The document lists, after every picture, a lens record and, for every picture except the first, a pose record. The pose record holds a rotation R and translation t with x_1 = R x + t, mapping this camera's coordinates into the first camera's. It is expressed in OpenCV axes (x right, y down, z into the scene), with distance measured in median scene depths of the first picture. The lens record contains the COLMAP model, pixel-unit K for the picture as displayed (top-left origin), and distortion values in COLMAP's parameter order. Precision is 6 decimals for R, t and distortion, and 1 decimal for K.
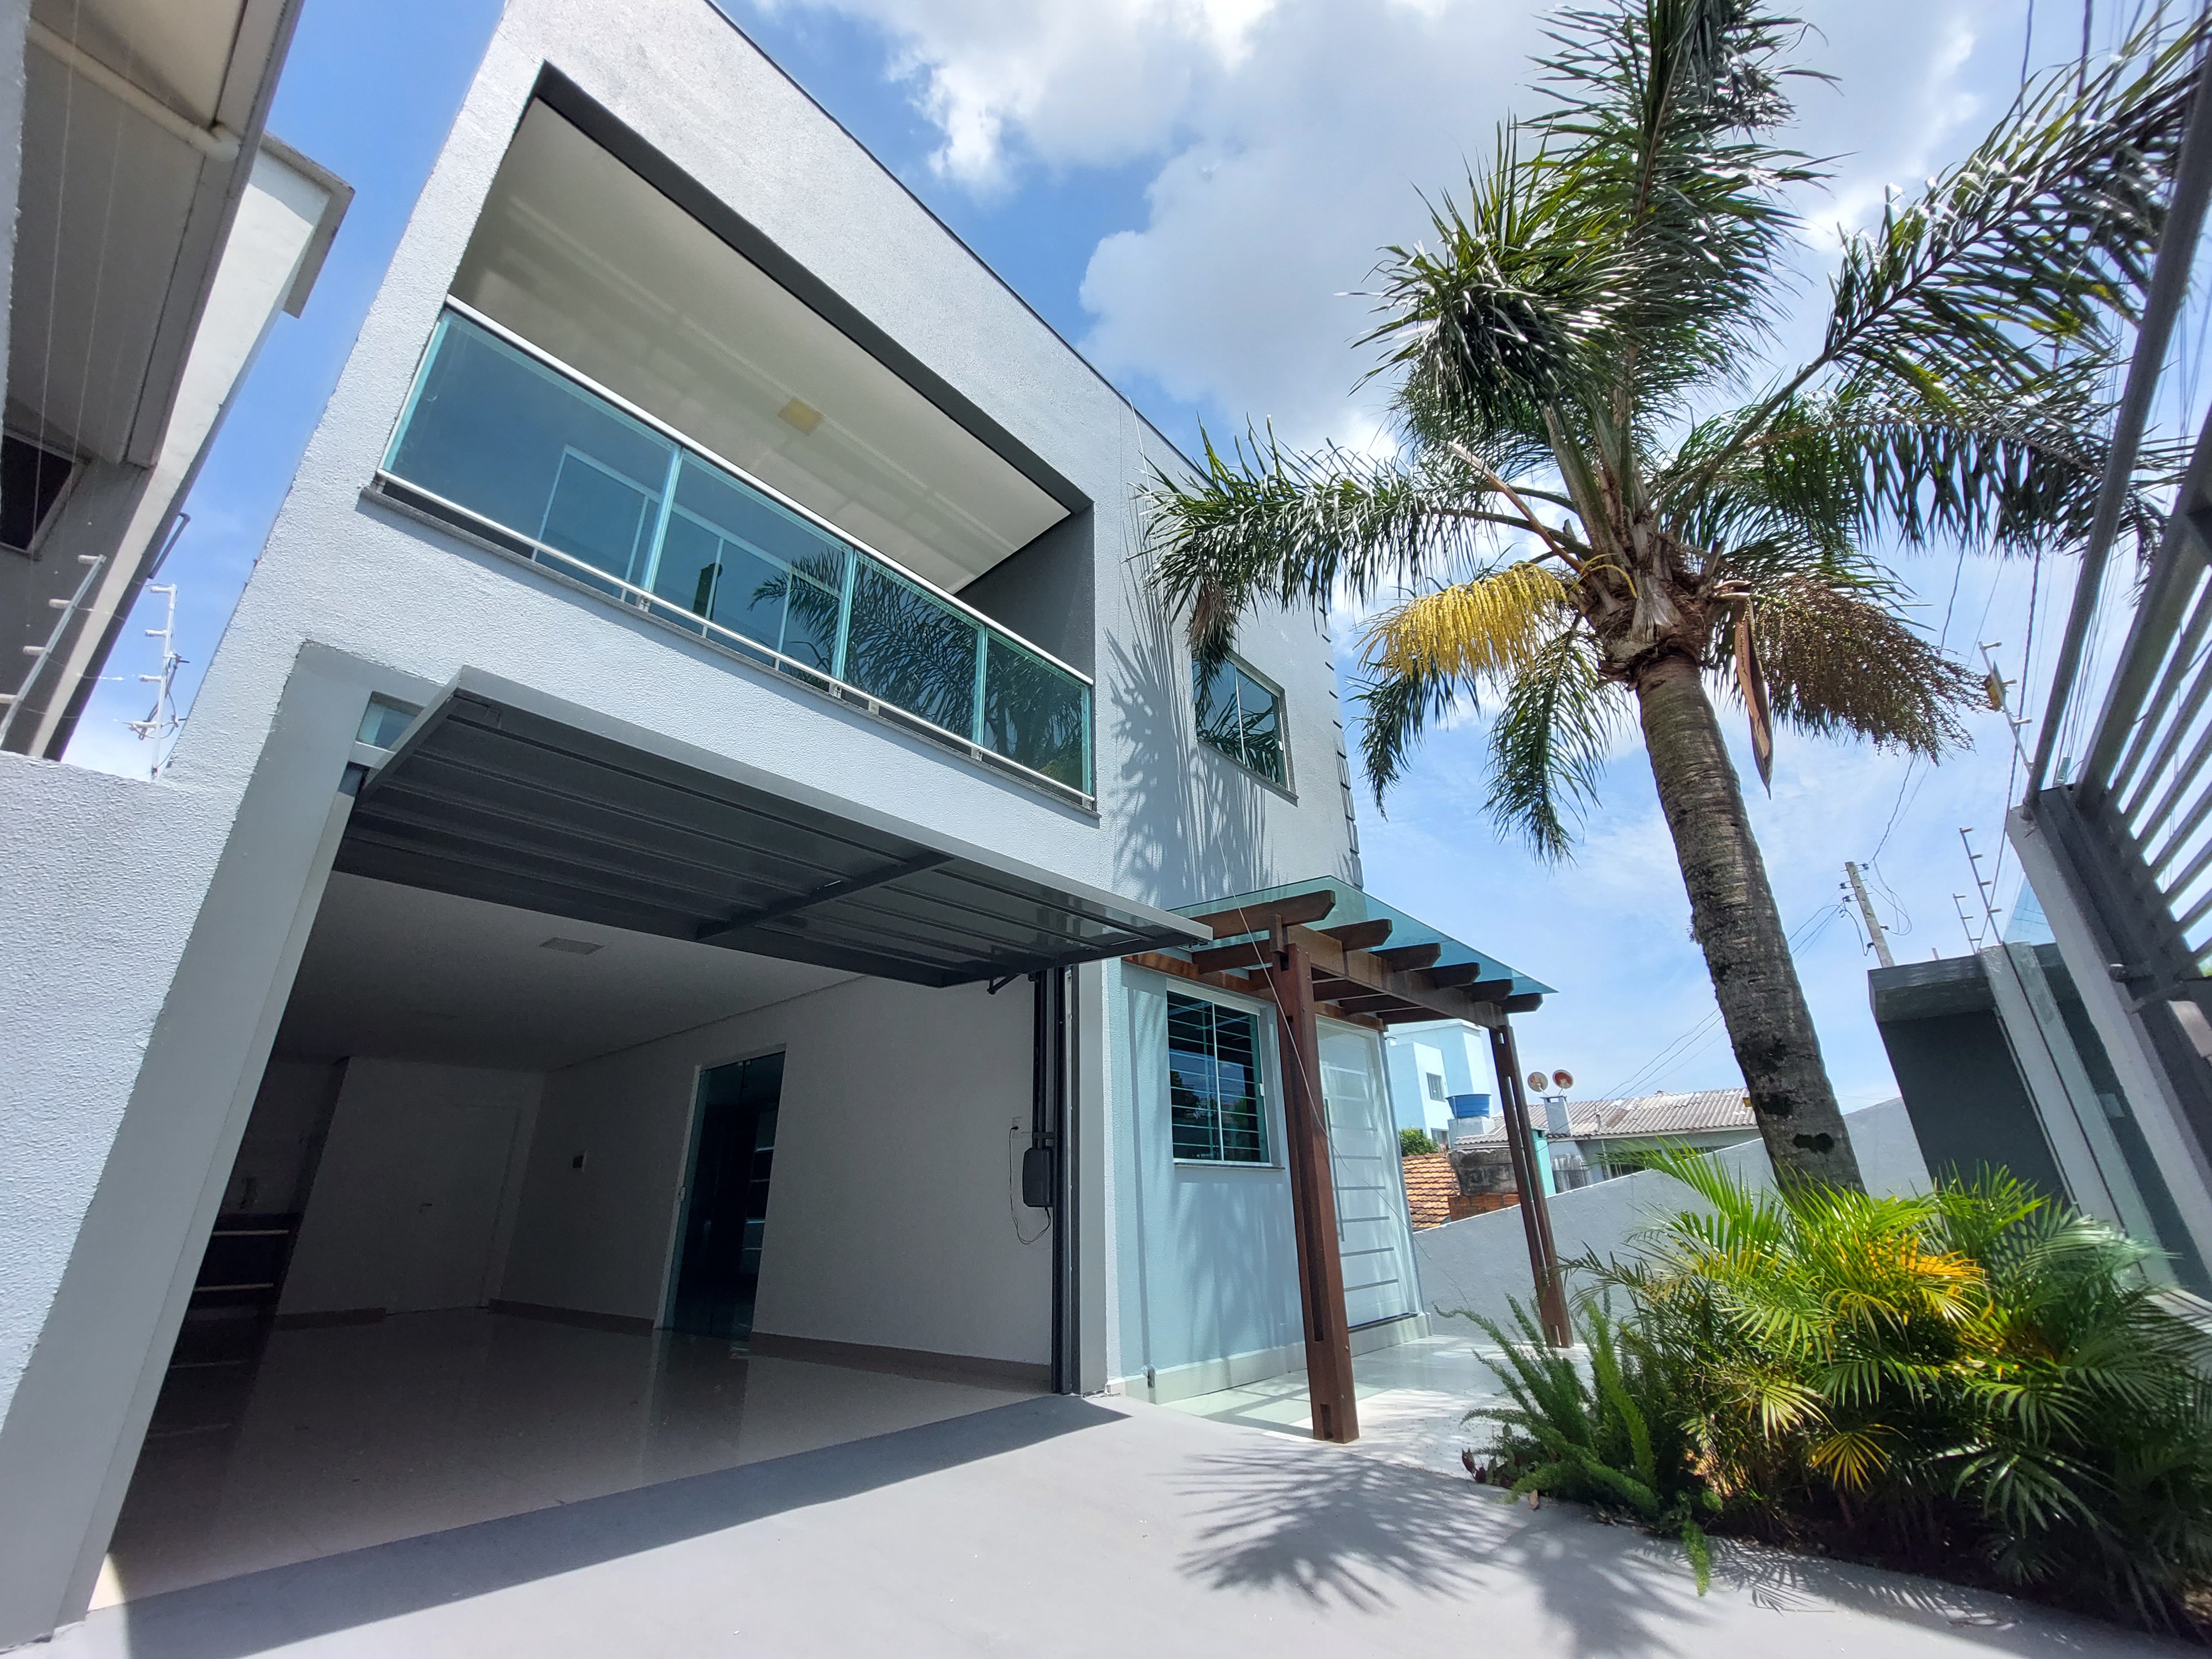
lens RADIAL K [[857.7, 0, 1120.3], [0, 857.7, 819.8], [0, 0, 1]] dist [-0.003087, -0.000377]
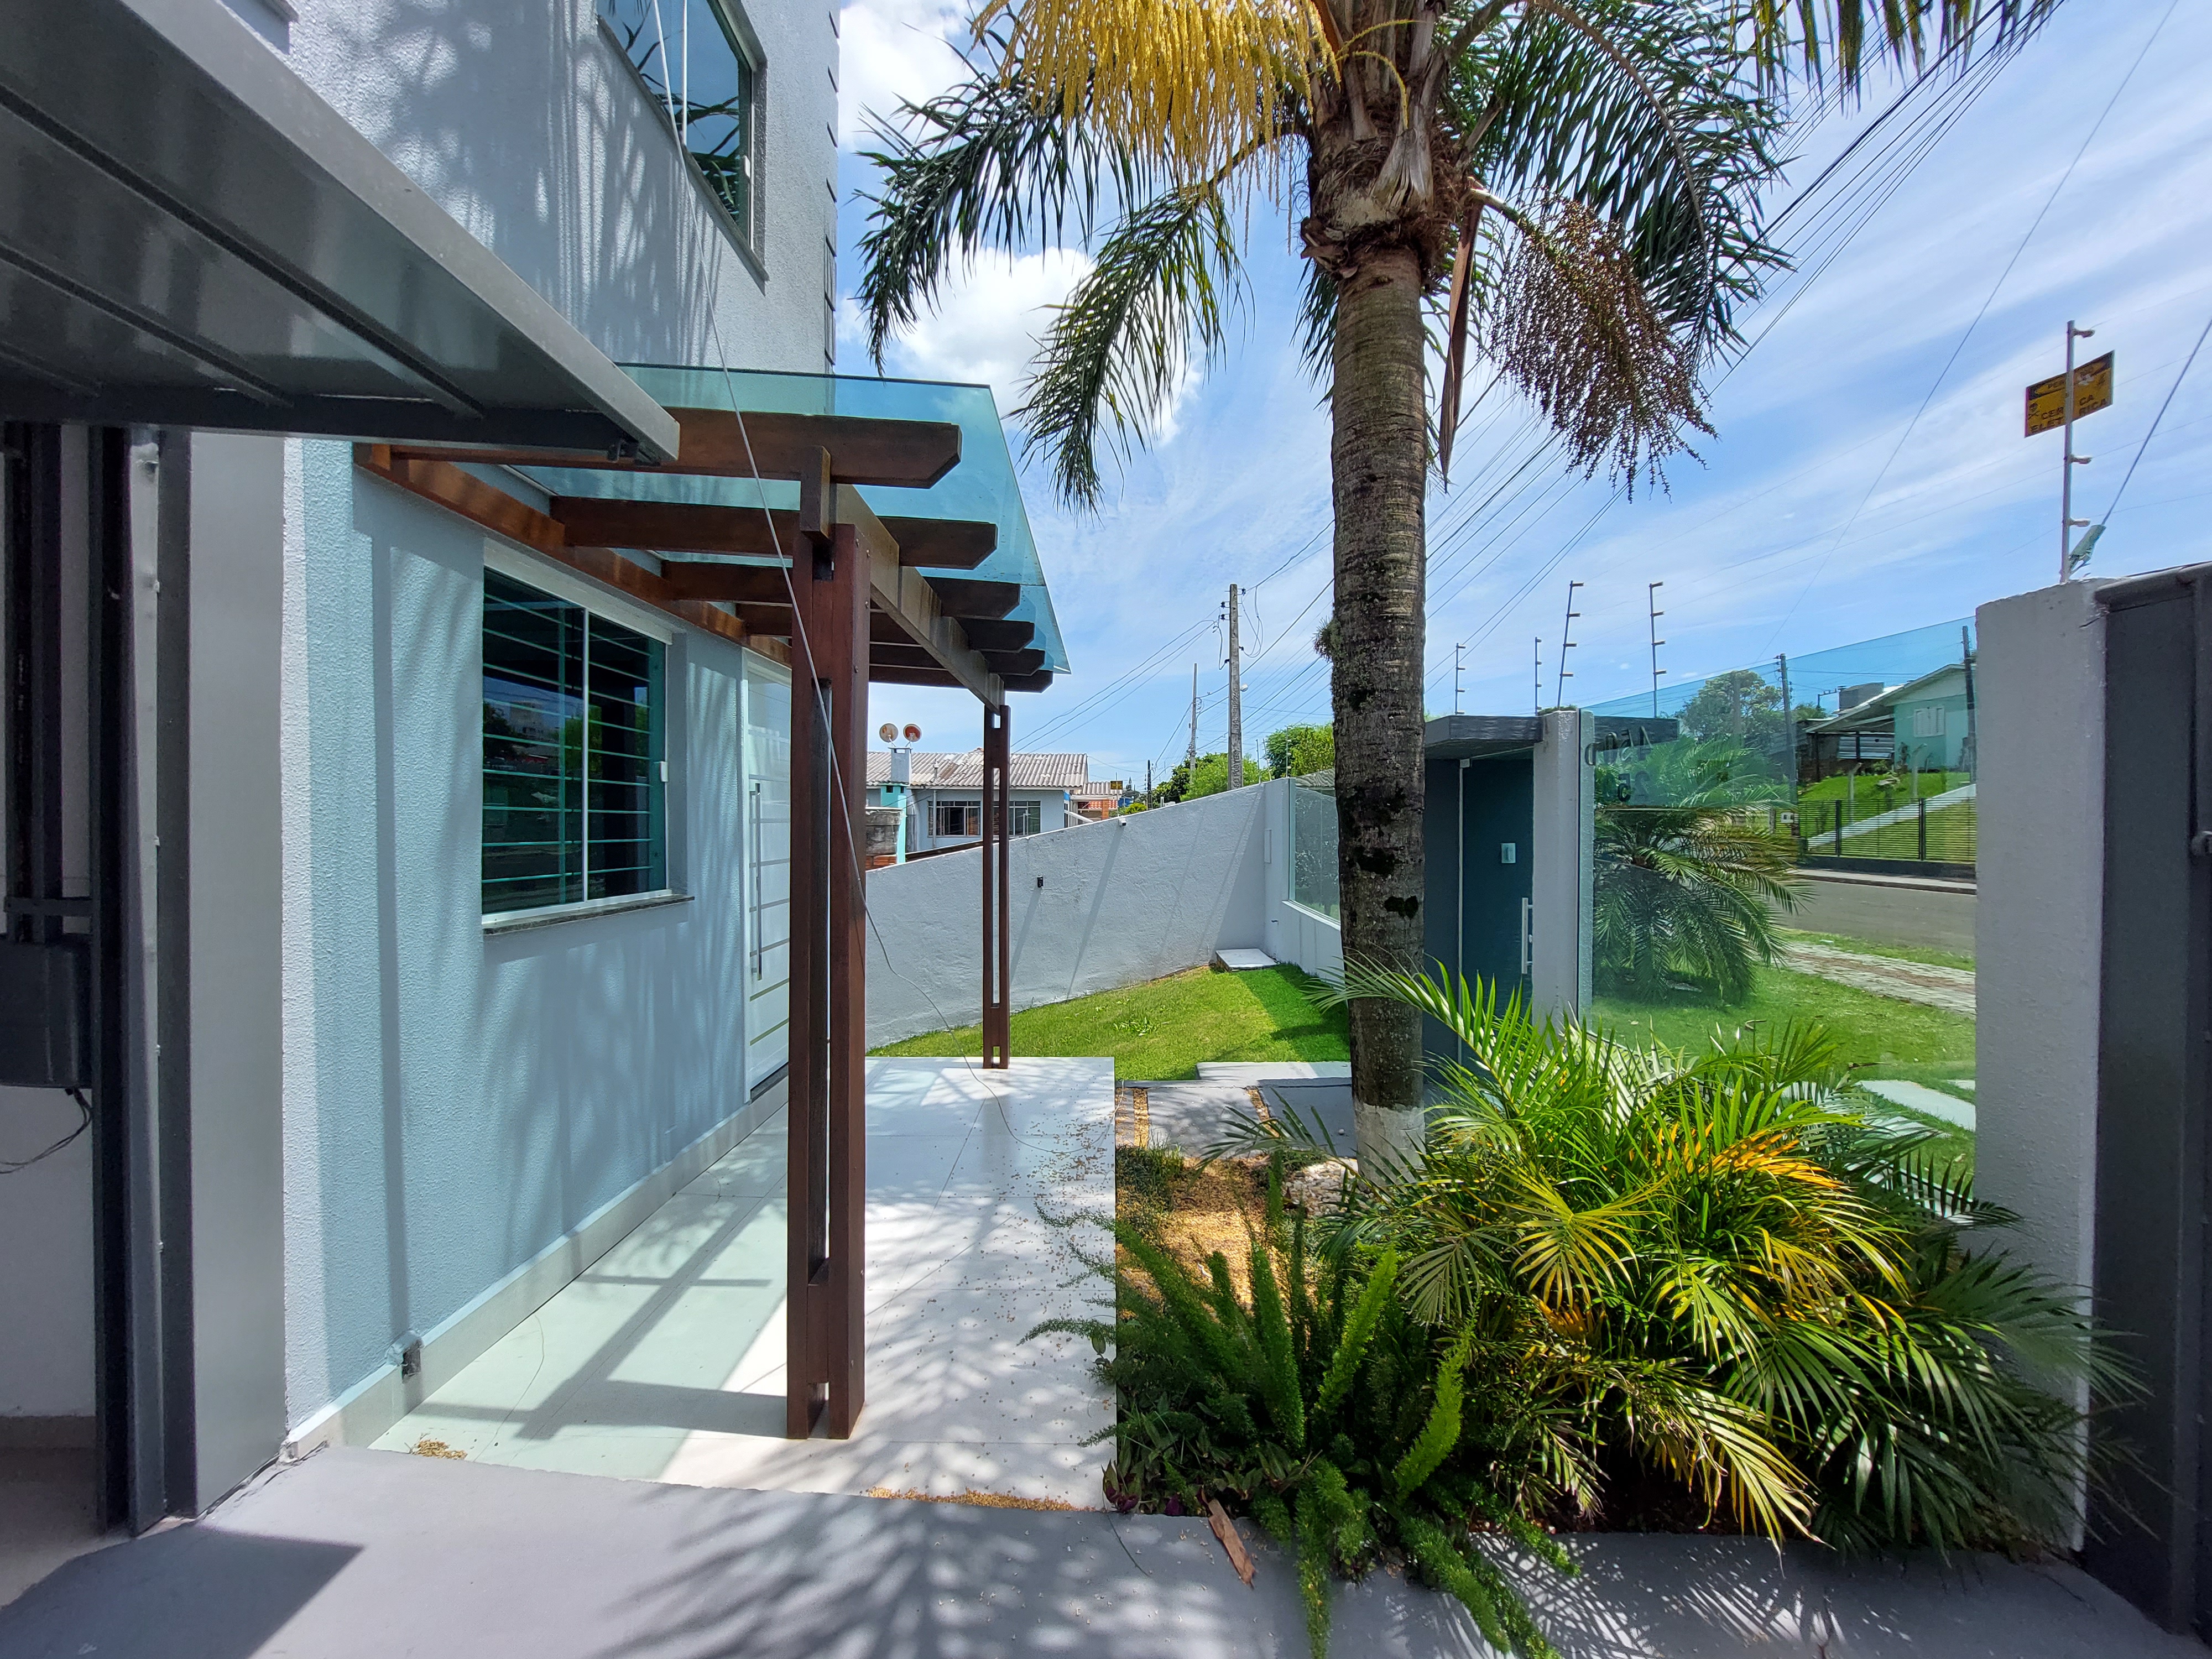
lens RADIAL K [[865.6, 0, 1102.5], [0, 865.6, 825.1], [0, 0, 1]] dist [-0.002315, -0.005799]
pose [[0.750298, 0.021515, 0.660750, 0.001780], [-0.292150, 0.907372, 0.302198, 0.097756], [-0.593045, -0.419777, 0.687085, 0.471923]]
